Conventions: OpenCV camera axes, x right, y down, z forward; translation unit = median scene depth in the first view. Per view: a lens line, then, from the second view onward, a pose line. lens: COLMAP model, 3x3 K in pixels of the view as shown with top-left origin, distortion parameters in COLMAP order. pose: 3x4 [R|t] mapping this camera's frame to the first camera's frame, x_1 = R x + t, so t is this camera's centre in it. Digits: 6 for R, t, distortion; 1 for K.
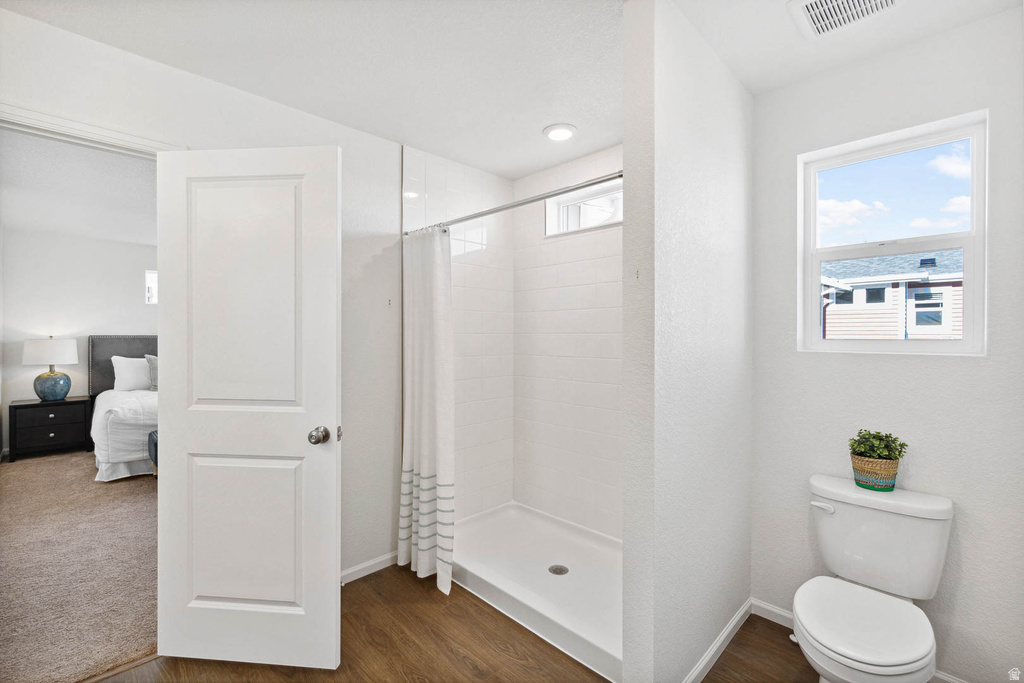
lens RADIAL K [[447.0, 0, 510.1], [0, 447.0, 340.1], [0, 0, 1]] dist [0.001034, 0.000175]
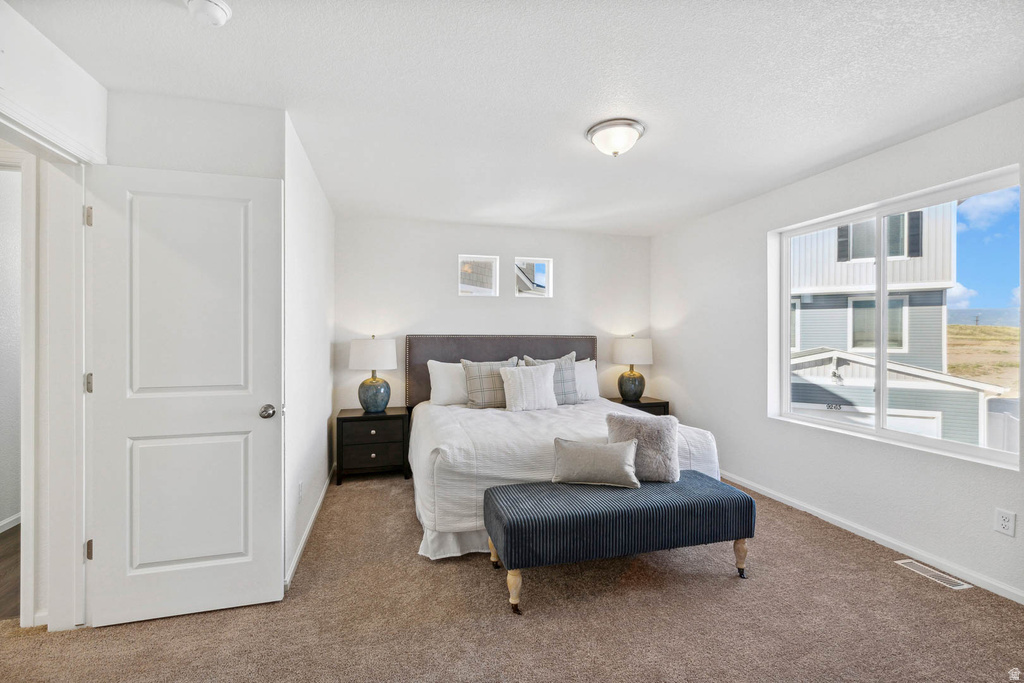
lens RADIAL K [[447.0, 0, 510.1], [0, 447.0, 340.1], [0, 0, 1]] dist [0.001034, 0.000175]
pose [[0.872821, 0.002114, -0.488036, -0.398350], [-0.003519, 0.999992, -0.001962, 0.000767], [0.488027, 0.003430, 0.872822, 0.399255]]
